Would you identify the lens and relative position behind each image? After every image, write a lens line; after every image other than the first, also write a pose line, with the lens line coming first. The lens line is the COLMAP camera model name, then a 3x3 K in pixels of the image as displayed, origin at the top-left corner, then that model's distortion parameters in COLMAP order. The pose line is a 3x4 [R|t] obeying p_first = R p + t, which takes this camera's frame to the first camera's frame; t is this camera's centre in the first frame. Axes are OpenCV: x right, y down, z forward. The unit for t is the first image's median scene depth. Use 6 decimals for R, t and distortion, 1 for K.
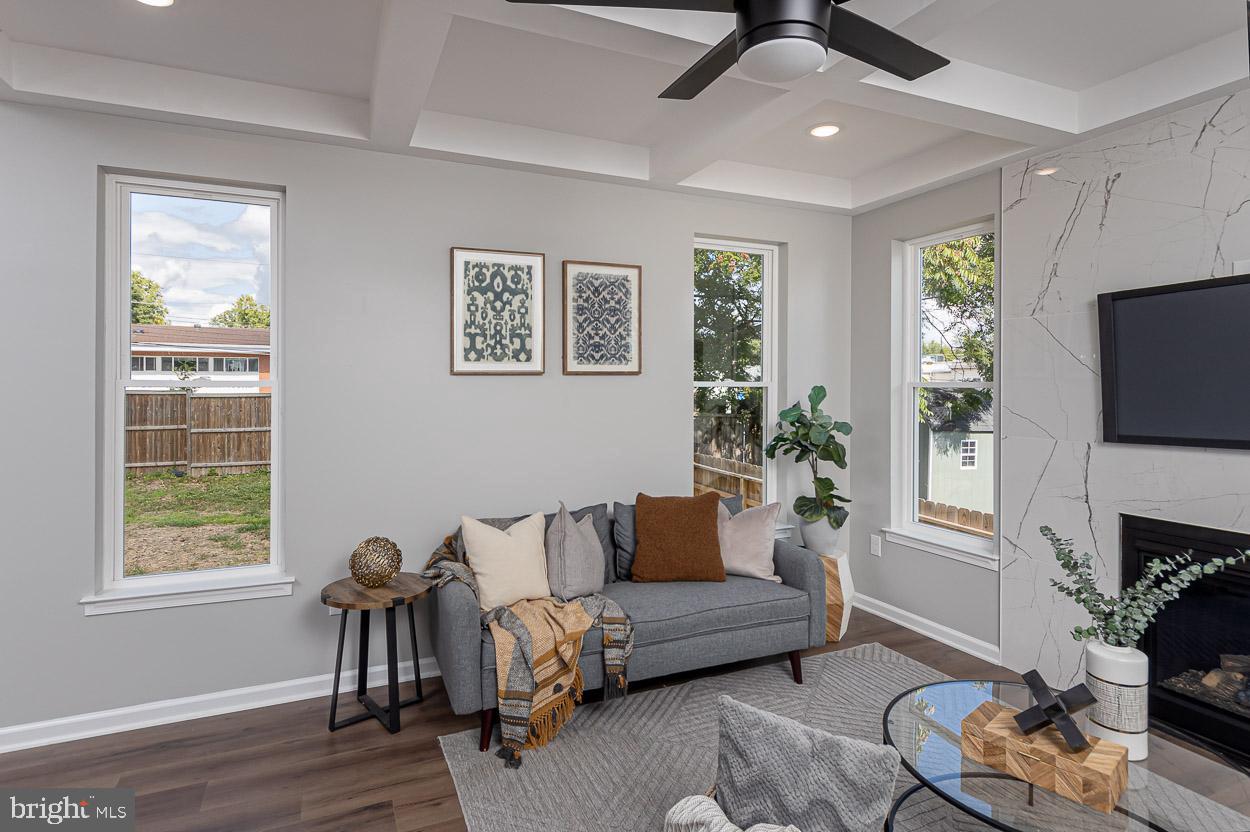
lens RADIAL K [[656.2, 0, 620.2], [0, 656.2, 387.8], [0, 0, 1]] dist [0.001139, 0.000277]
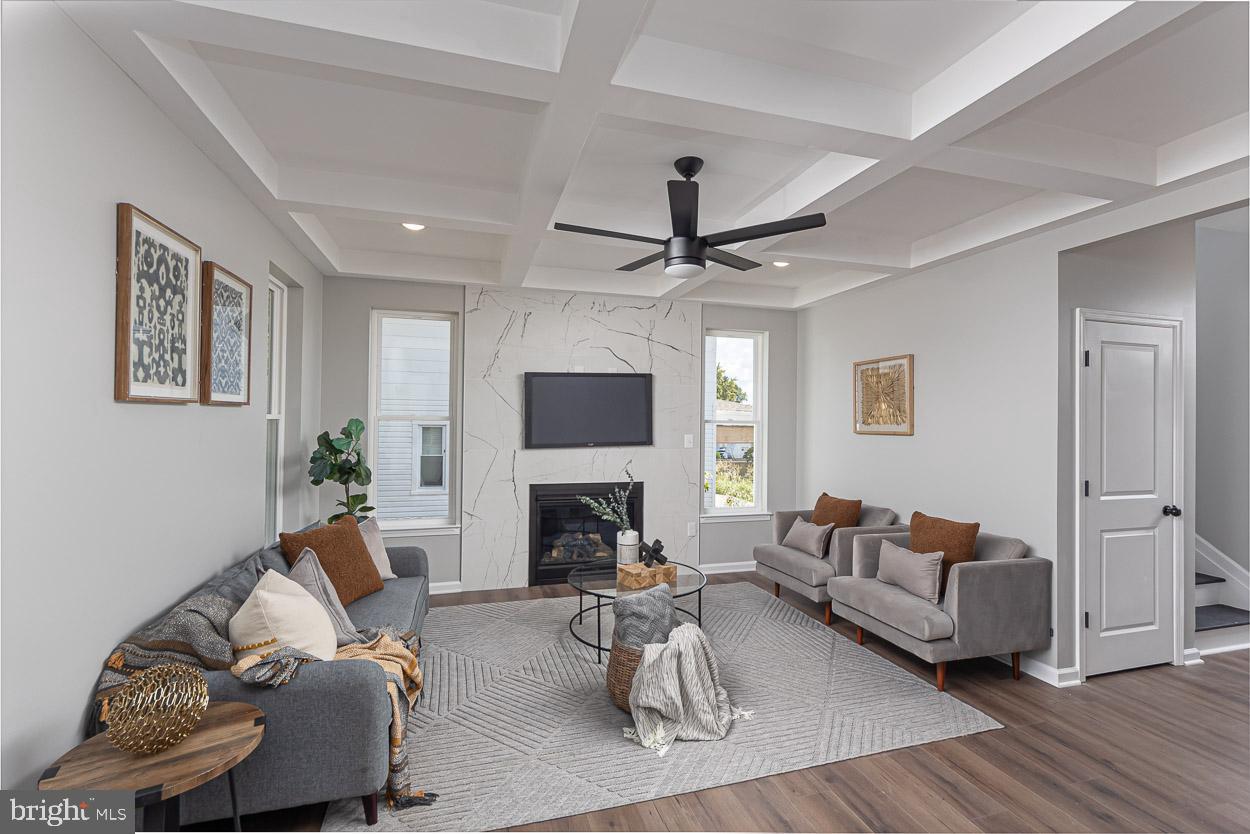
lens RADIAL K [[538.2, 0, 619.4], [0, 538.2, 416.3], [0, 0, 1]] dist [0.000487, 0.000241]
pose [[0.137515, 0.005810, 0.990483, -0.693397], [-0.004148, 0.999977, -0.005289, -0.004783], [-0.990491, -0.003381, 0.137536, 0.436654]]
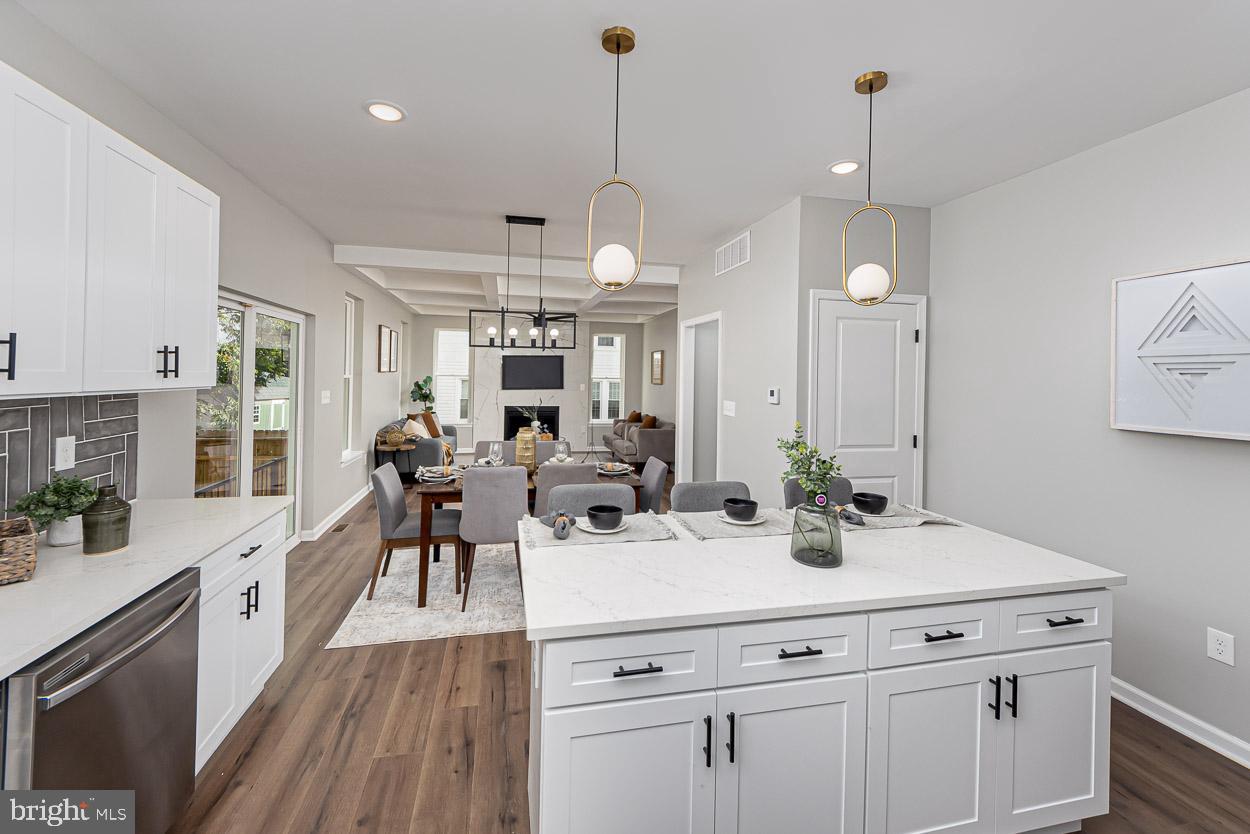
lens RADIAL K [[505.6, 0, 631.3], [0, 505.6, 375.7], [0, 0, 1]] dist [0.012833, -0.000058]
pose [[0.177873, -0.001184, 0.984053, -2.055476], [-0.012960, 0.999910, 0.003545, -0.027235], [-0.983968, -0.013384, 0.177842, -0.363733]]
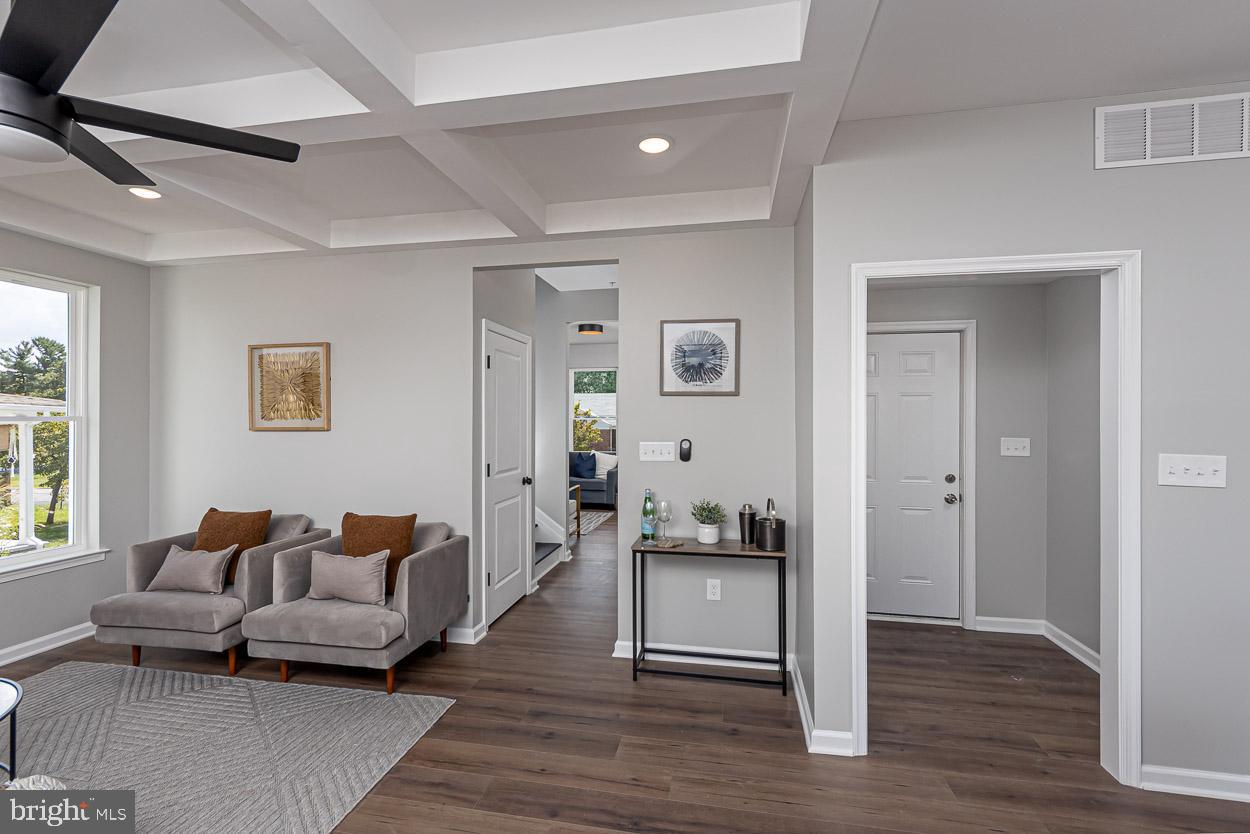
lens RADIAL K [[547.9, 0, 625.0], [0, 547.9, 417.0], [0, 0, 1]] dist [-0.001001, 0.000031]
pose [[-0.816237, -0.001256, 0.577715, -0.573418], [0.001023, 0.999993, 0.003620, -0.003340], [-0.577716, 0.003546, -0.816230, 0.512205]]
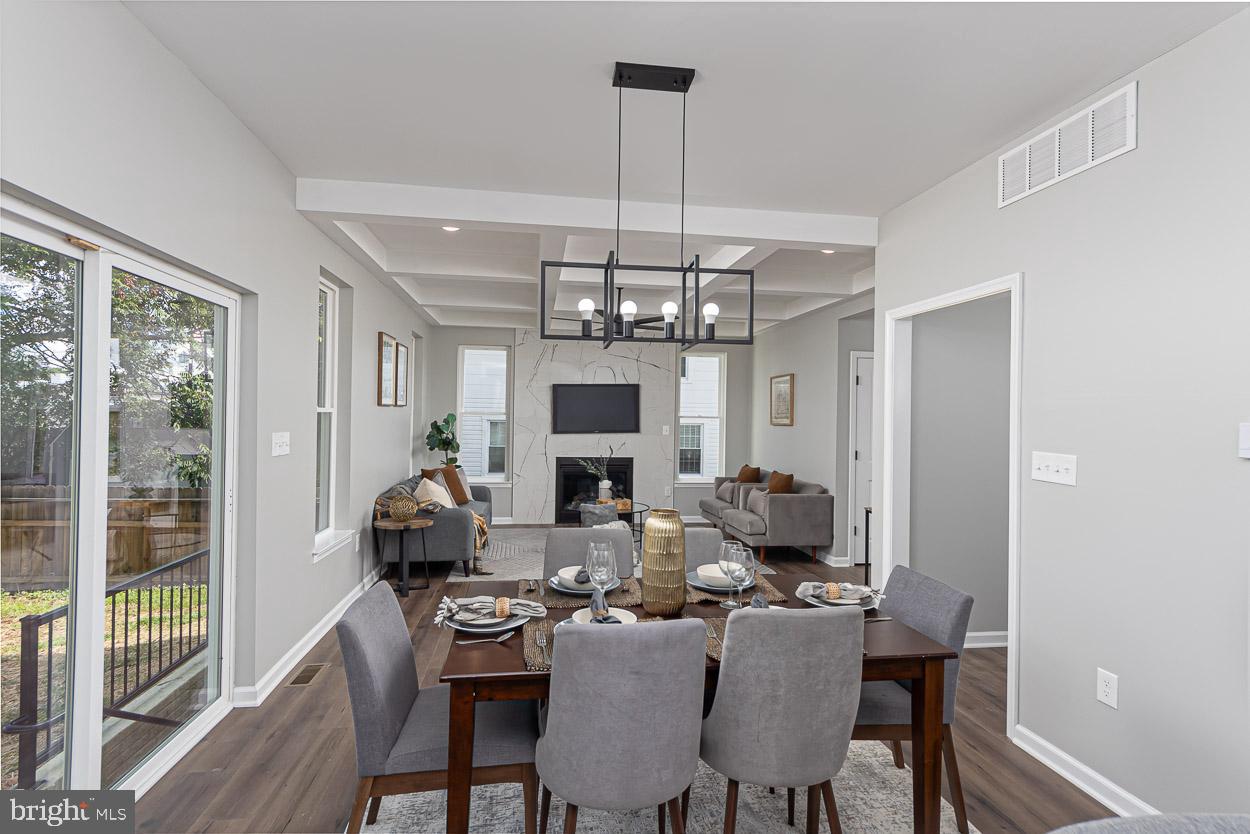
lens RADIAL K [[599.6, 0, 625.0], [0, 599.6, 417.0], [0, 0, 1]] dist [0.001222, 0.000576]
pose [[0.267227, 0.001767, 0.963632, -1.567091], [-0.009319, 0.999956, 0.000751, 0.001880], [-0.963589, -0.009181, 0.267231, -0.040632]]
